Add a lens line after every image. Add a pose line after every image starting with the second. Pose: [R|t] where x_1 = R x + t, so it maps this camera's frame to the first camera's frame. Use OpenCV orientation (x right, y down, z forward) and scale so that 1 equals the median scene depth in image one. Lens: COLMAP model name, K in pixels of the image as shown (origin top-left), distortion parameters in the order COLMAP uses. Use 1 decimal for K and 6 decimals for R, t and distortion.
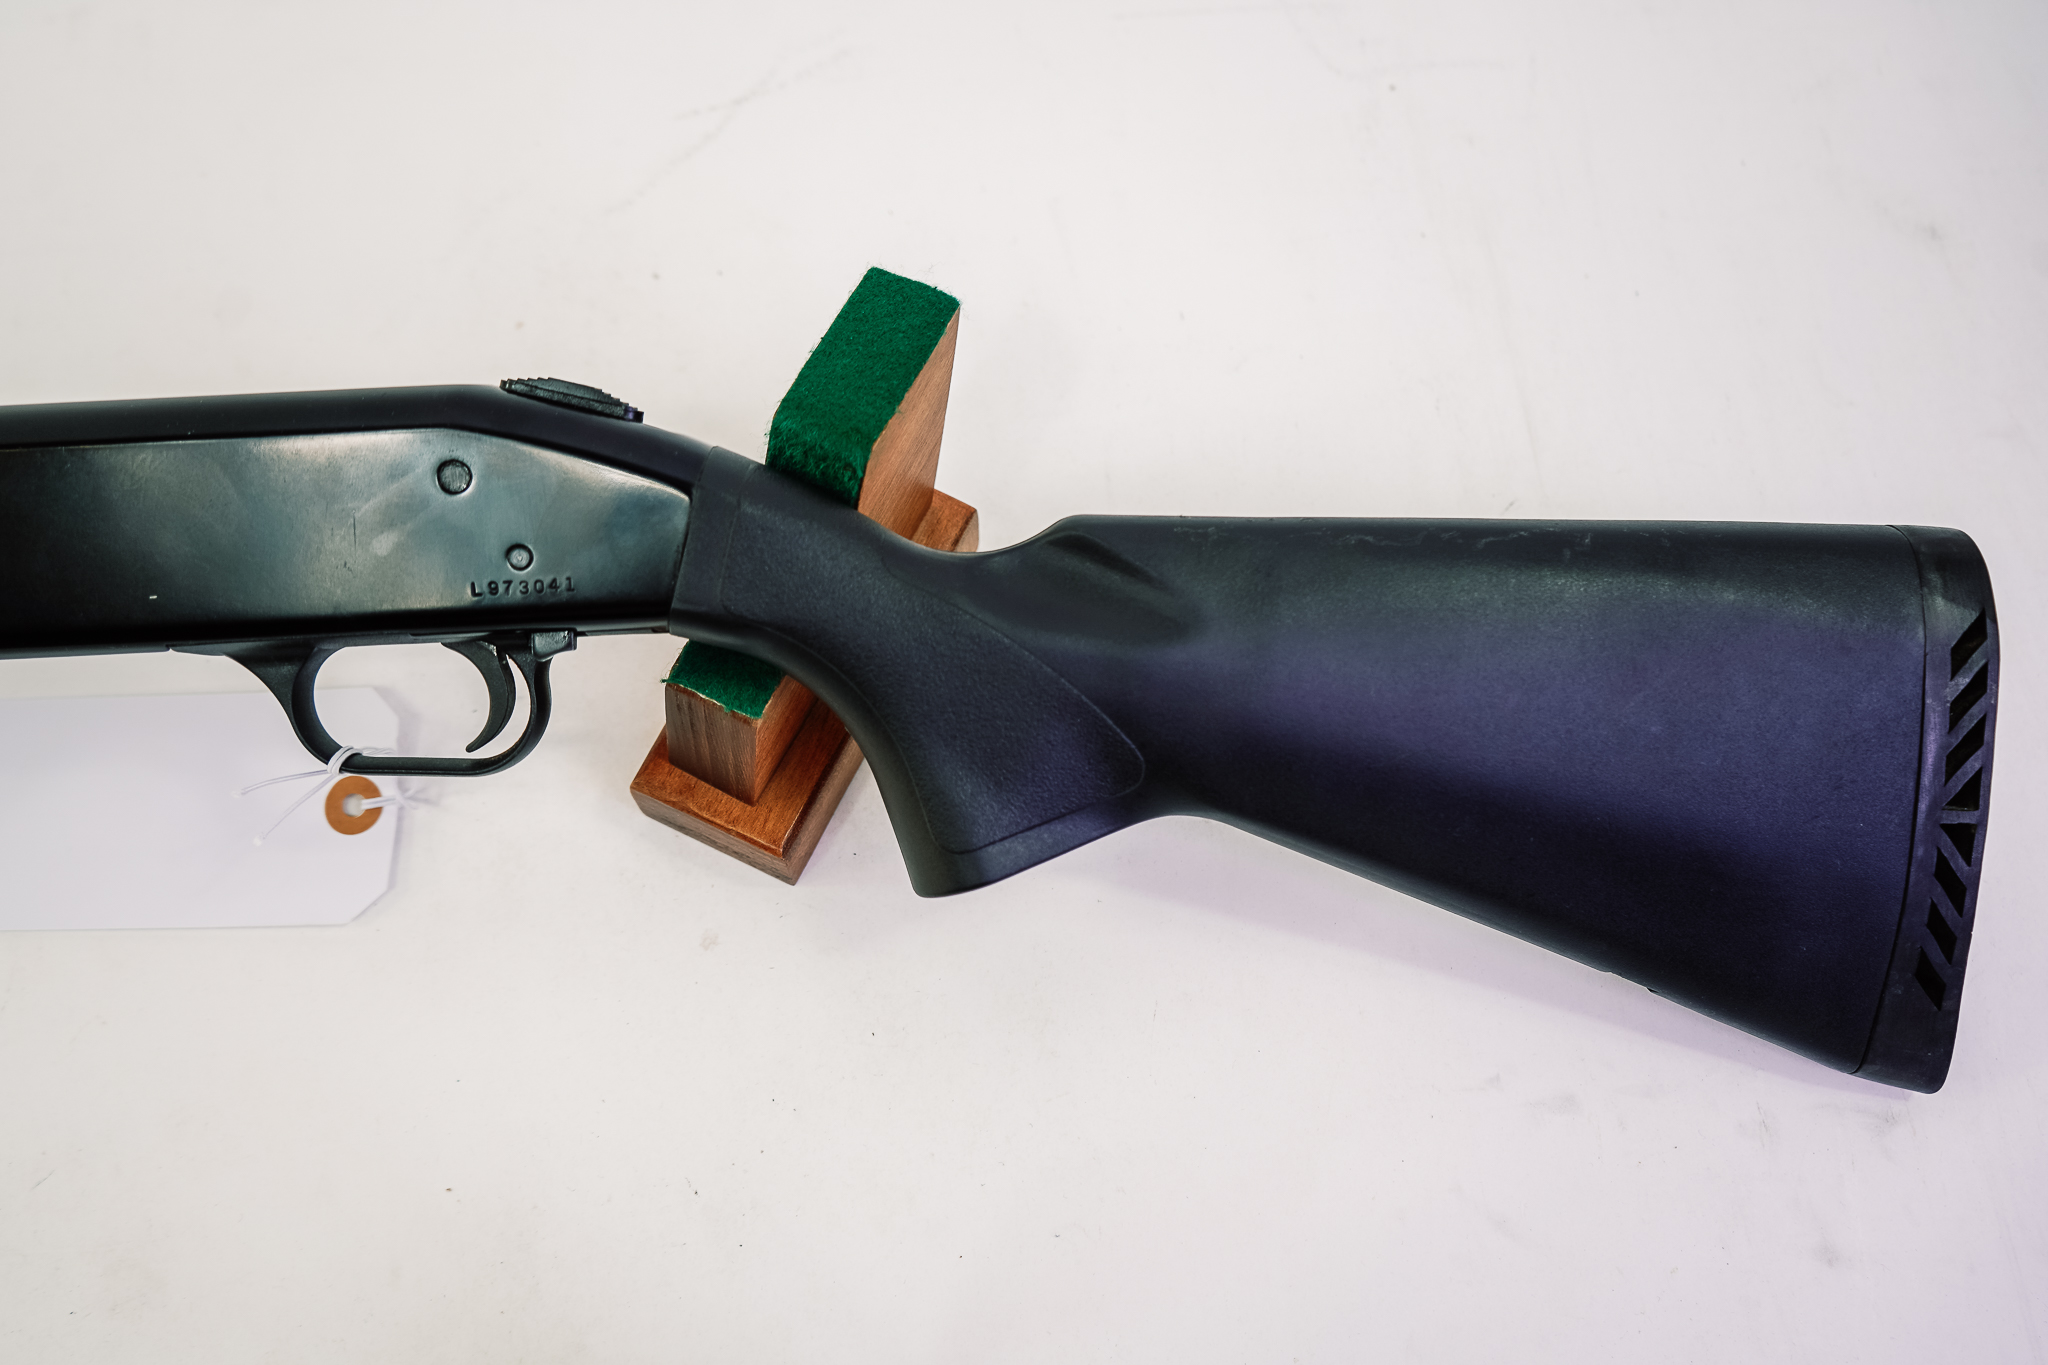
lens RADIAL K [[1713.6, 0, 1028.3], [0, 1713.6, 718.8], [0, 0, 1]] dist [-0.012063, -0.004834]
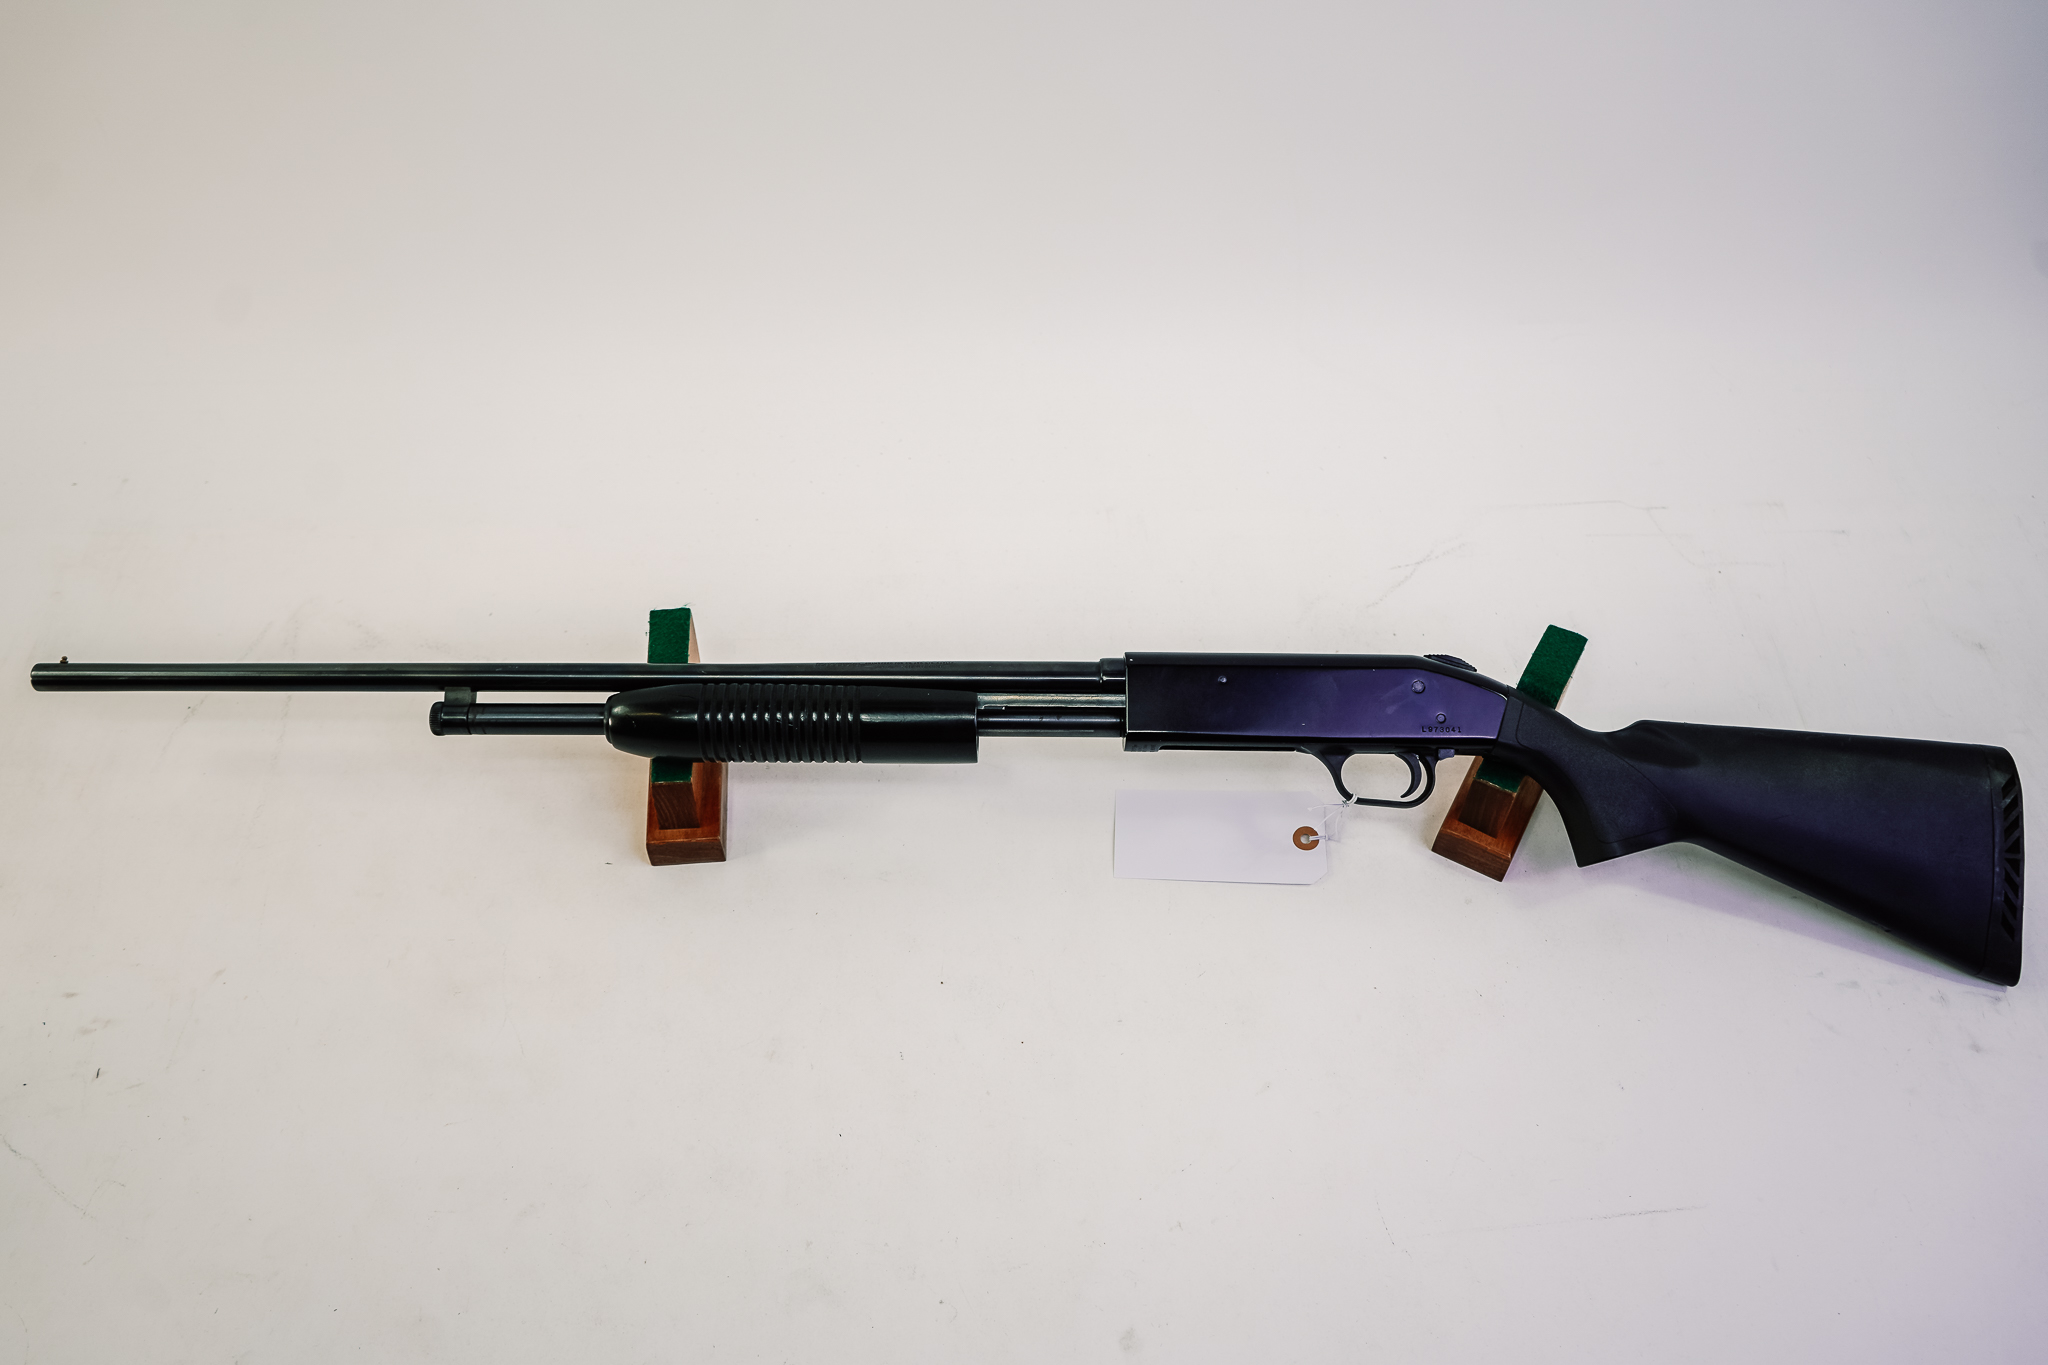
lens RADIAL K [[1751.5, 0, 1024.0], [0, 1751.5, 682.5], [0, 0, 1]] dist [-0.010348, 0.002489]
pose [[0.997978, 0.050893, -0.038072, -0.780812], [-0.059864, 0.953907, -0.294071, 0.636489], [0.021351, 0.295756, 0.955025, -1.484842]]
